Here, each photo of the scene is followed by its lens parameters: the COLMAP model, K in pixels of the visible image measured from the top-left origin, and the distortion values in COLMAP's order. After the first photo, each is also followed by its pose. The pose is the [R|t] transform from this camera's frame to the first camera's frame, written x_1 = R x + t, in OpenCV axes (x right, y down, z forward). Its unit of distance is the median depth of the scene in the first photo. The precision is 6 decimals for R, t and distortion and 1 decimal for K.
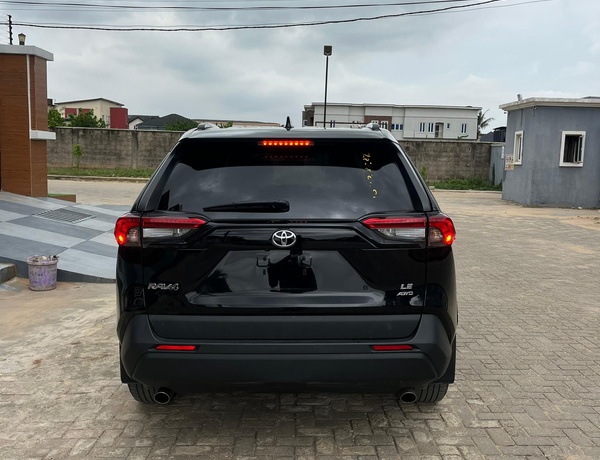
lens RADIAL K [[606.2, 0, 304.1], [0, 606.2, 230.1], [0, 0, 1]] dist [0.027100, 0.000000]
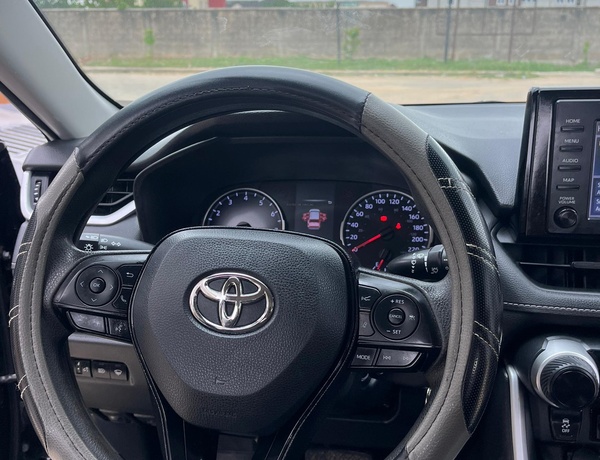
lens RADIAL K [[606.2, 0, 294.6], [0, 606.2, 228.4], [0, 0, 1]] dist [0.027100, 0.000000]
pose [[0.982986, 0.022114, -0.182342, -0.078204], [0.009733, 0.985060, 0.171936, -0.070248], [0.183421, -0.170786, 0.968085, 0.997023]]
